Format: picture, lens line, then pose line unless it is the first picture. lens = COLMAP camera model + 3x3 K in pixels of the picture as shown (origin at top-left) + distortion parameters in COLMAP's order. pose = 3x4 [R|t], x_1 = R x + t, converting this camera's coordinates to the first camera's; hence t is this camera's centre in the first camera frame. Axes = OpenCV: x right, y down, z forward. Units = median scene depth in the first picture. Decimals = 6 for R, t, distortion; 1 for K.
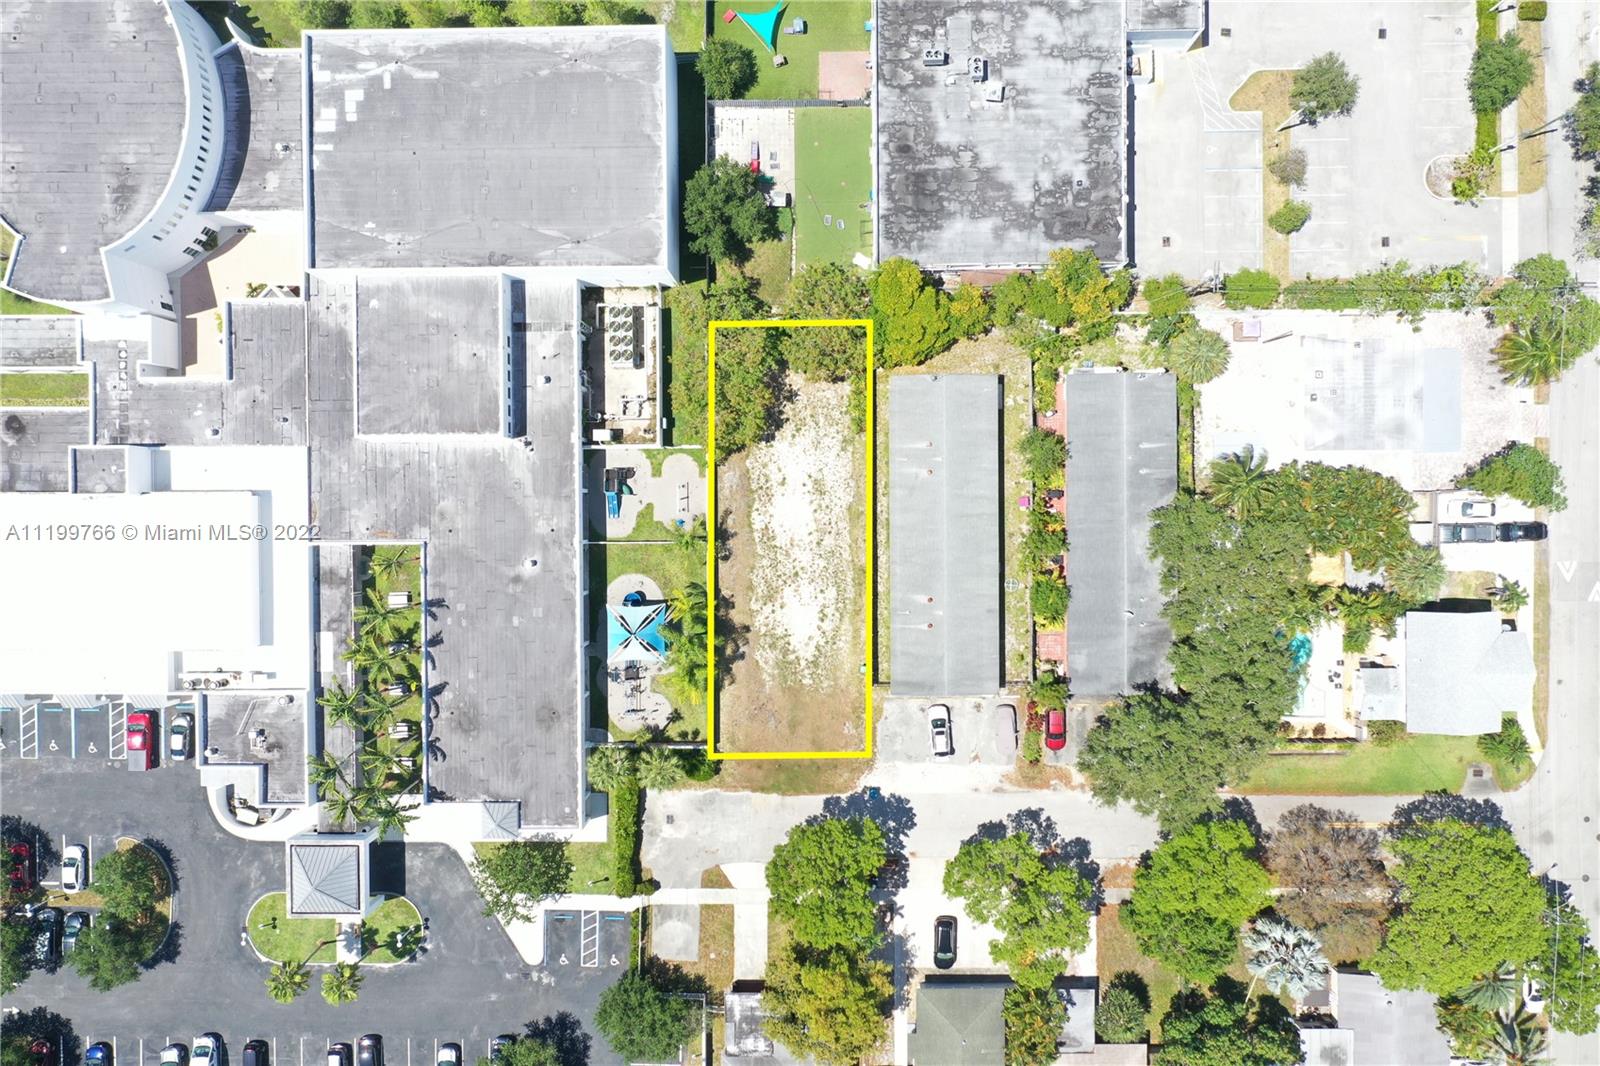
lens RADIAL K [[1299.0, 0, 800.0], [0, 1299.0, 533.0], [0, 0, 1]] dist [-0.275721, 0.001987]
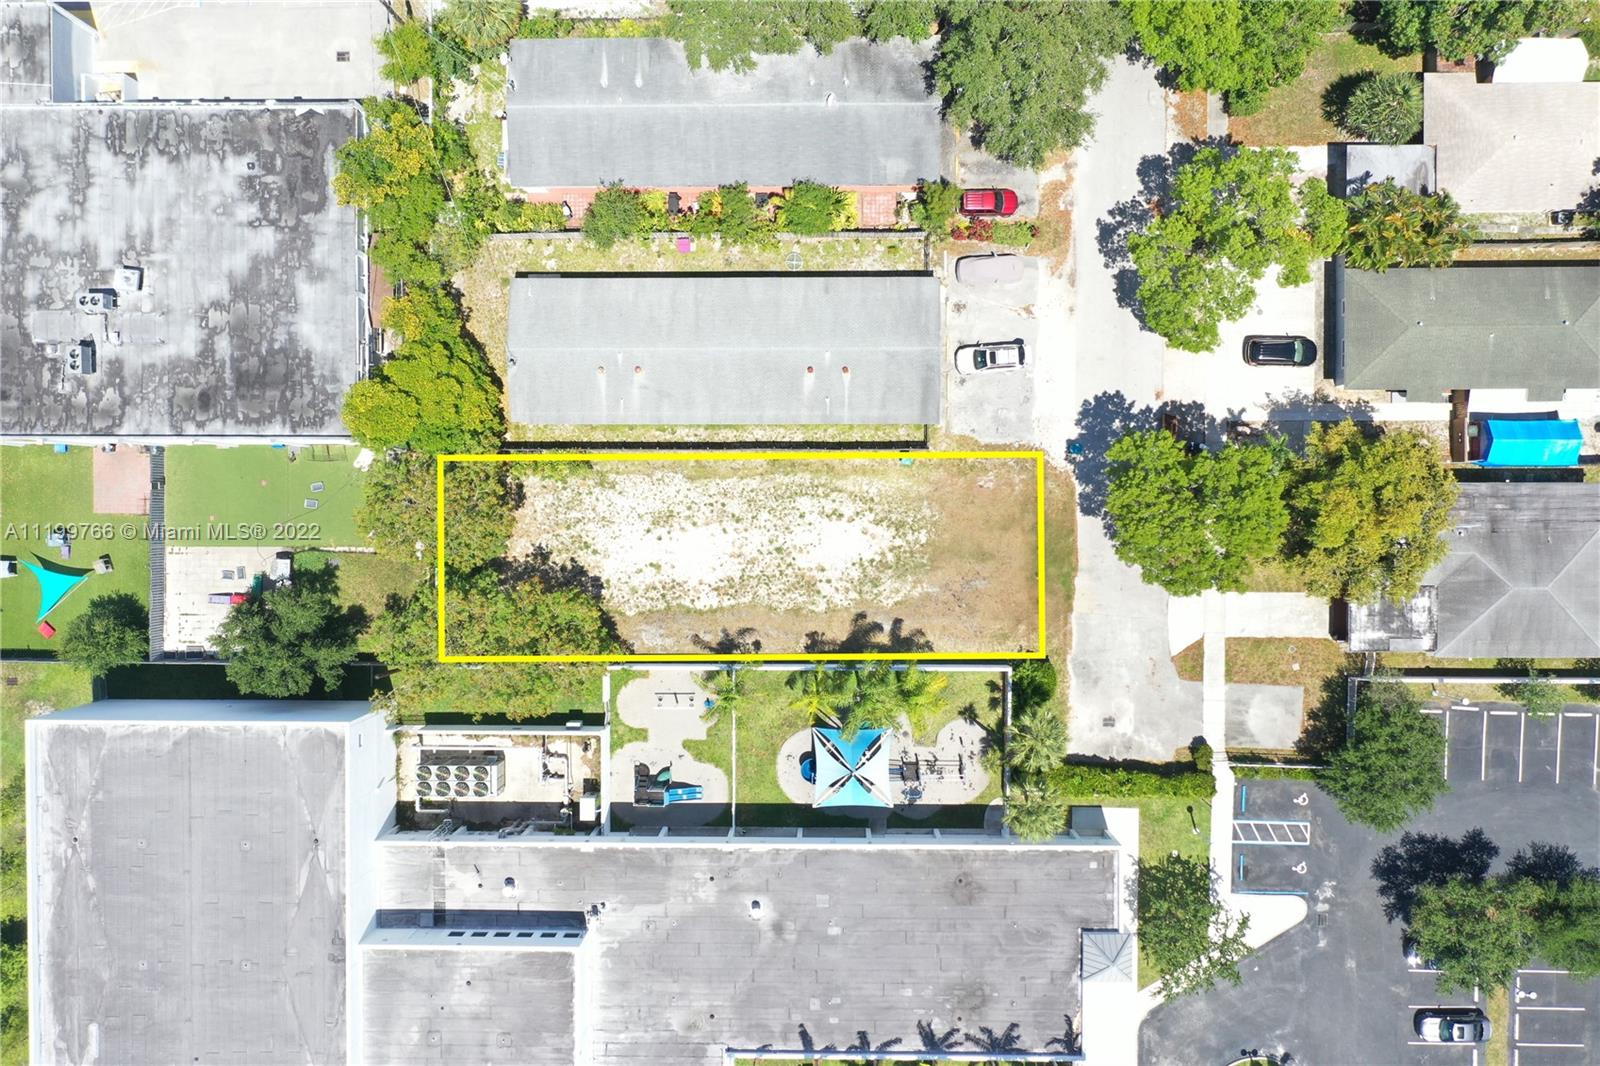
lens RADIAL K [[1388.1, 0, 799.4], [0, 1388.1, 524.7], [0, 0, 1]] dist [-0.199875, 0.004047]
pose [[0.008080, -0.999893, 0.012220, 0.002019], [0.999812, 0.007863, -0.017702, 0.059244], [0.017604, 0.012361, 0.999769, 0.206281]]
